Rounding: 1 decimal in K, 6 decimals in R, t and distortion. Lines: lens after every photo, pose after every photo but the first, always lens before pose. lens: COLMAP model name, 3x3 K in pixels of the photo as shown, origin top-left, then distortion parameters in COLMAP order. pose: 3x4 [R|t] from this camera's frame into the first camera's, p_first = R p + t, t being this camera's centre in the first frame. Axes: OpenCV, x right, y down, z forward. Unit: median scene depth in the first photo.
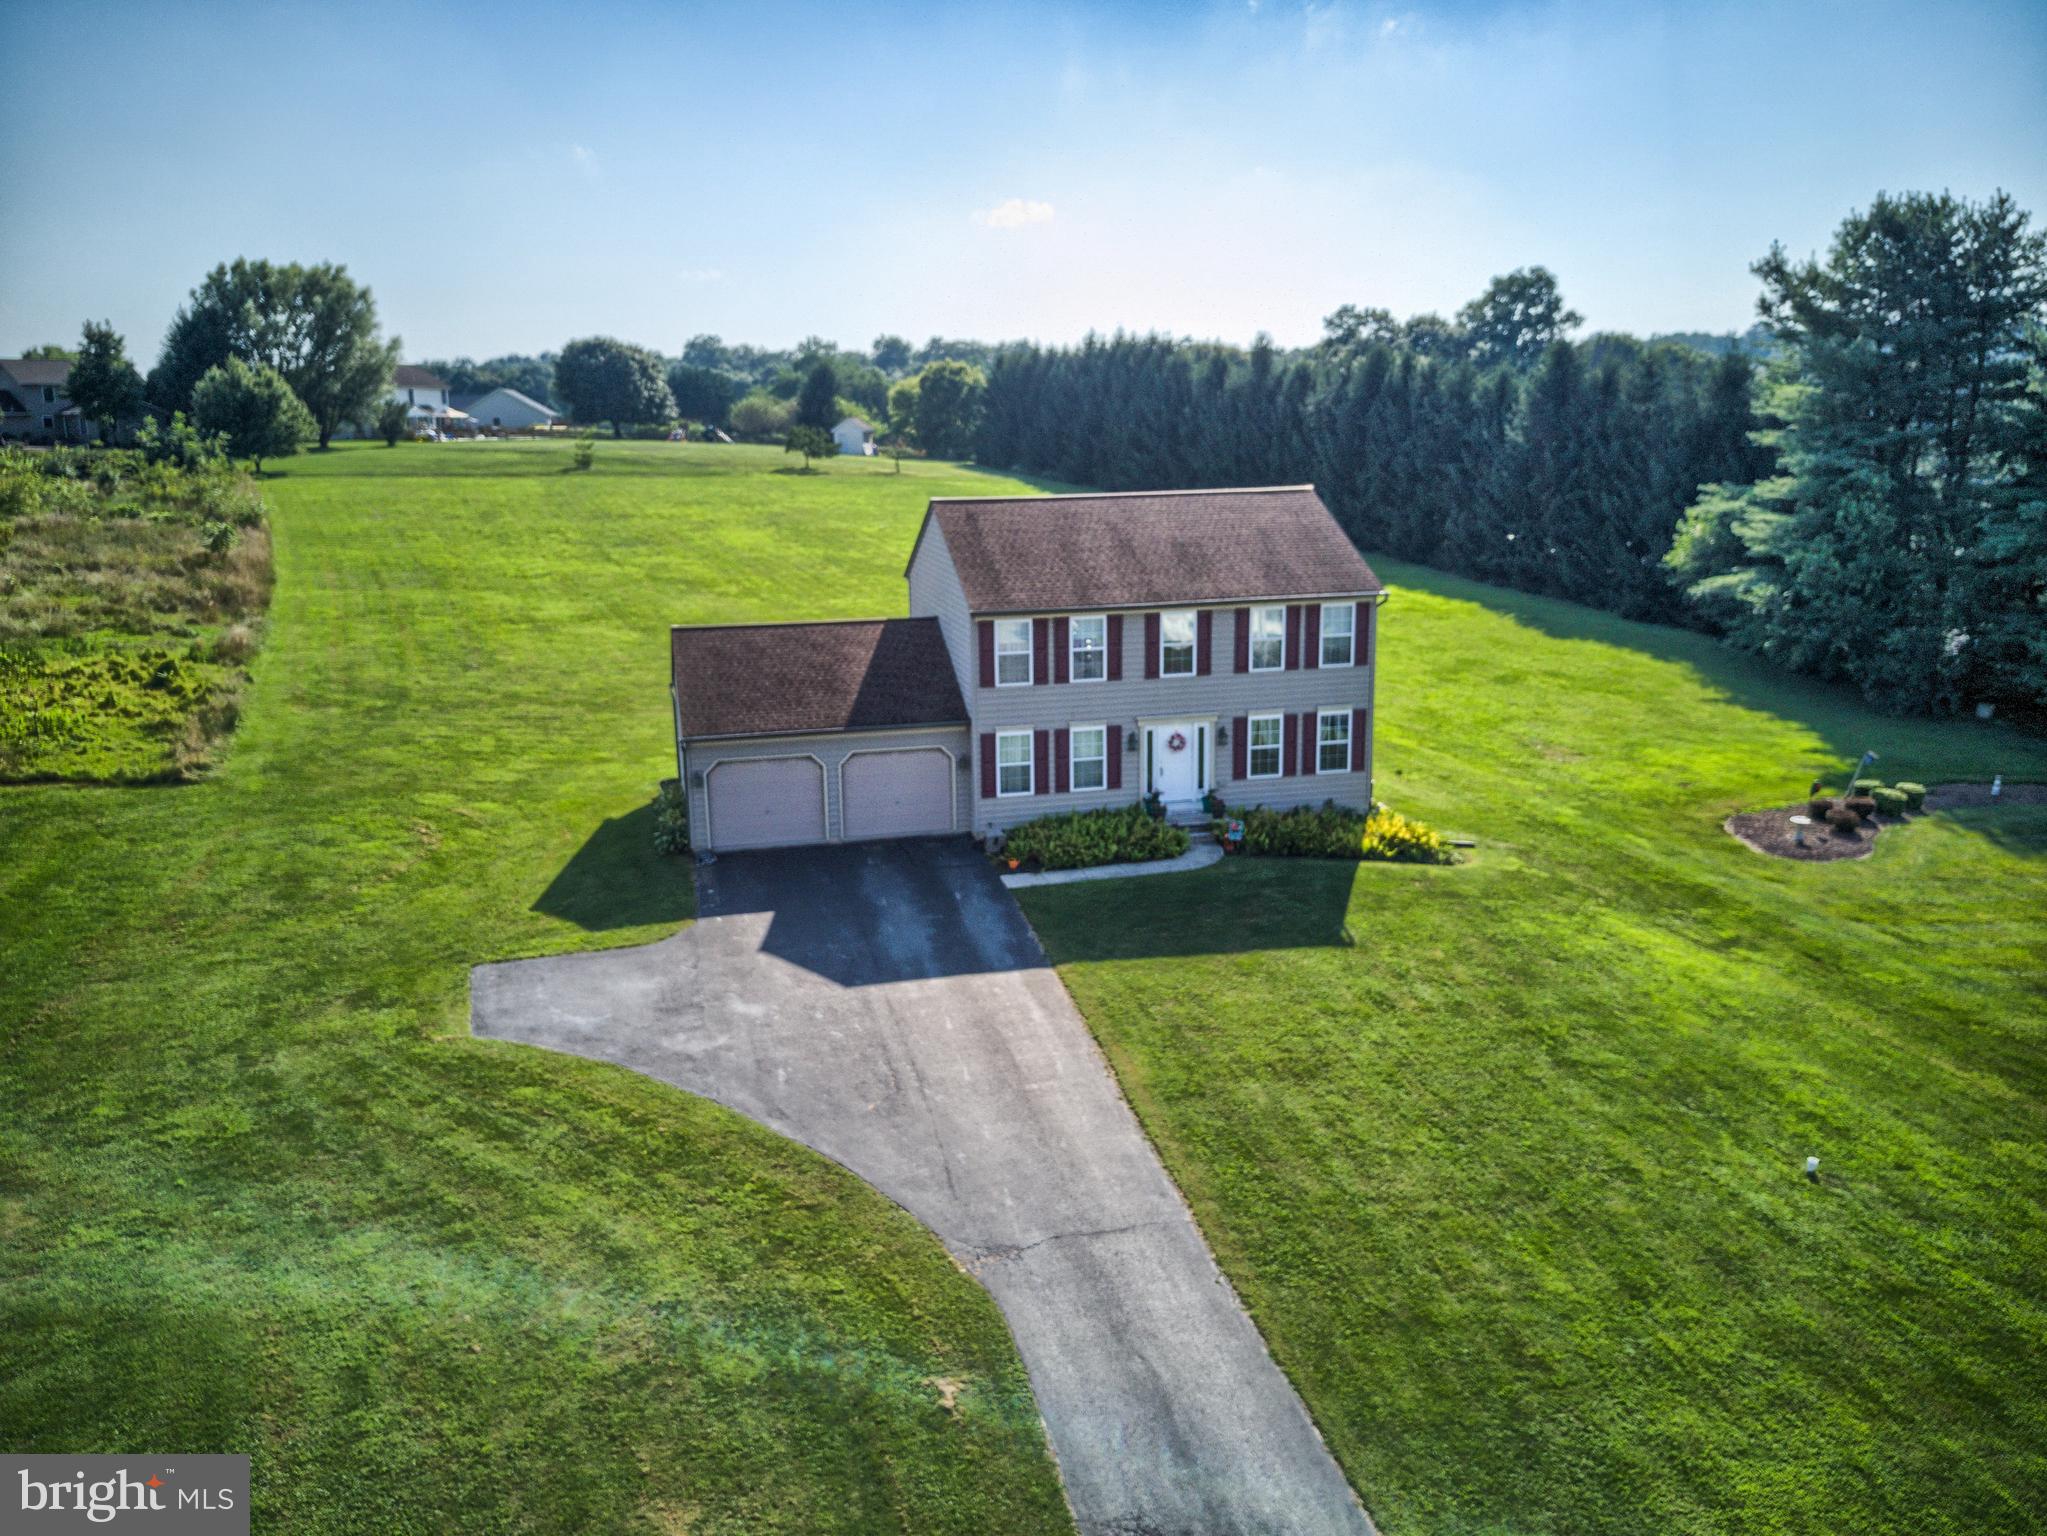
lens RADIAL K [[1611.9, 0, 1022.9], [0, 1611.9, 754.7], [0, 0, 1]] dist [-0.010401, 0.053083]
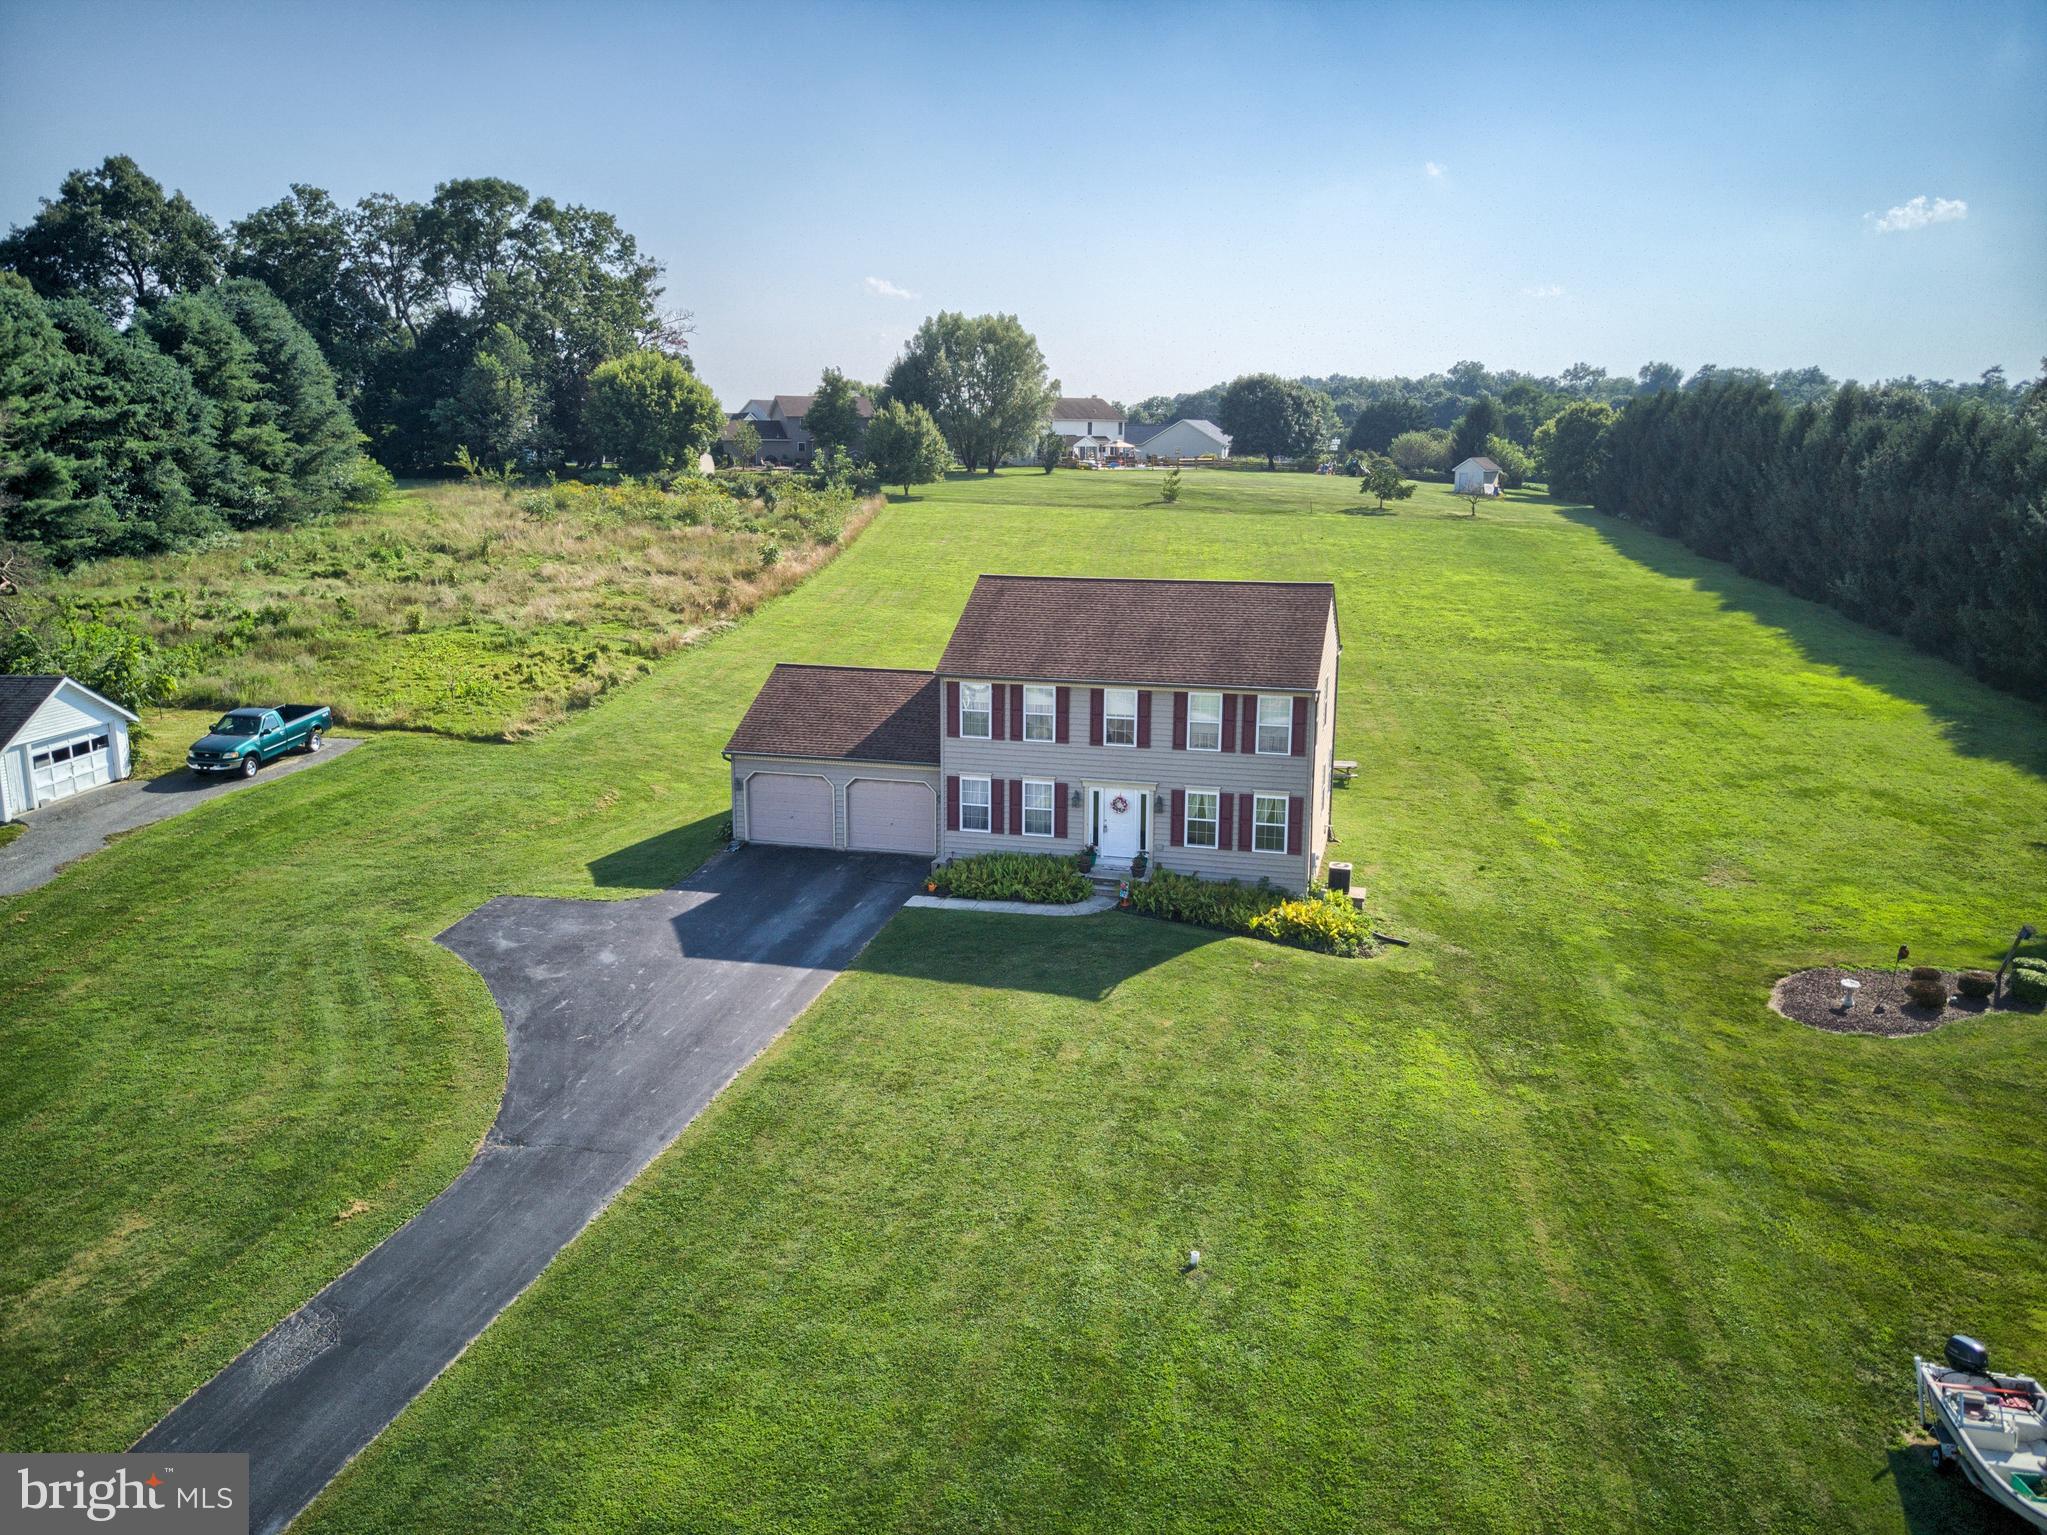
lens RADIAL K [[1589.6, 0, 1022.9], [0, 1589.6, 765.8], [0, 0, 1]] dist [0.000569, 0.004747]
pose [[0.877421, 0.118073, -0.464963, 0.554080], [-0.118398, 0.992554, 0.028625, -0.059255], [0.464880, 0.029934, 0.884867, -0.005286]]
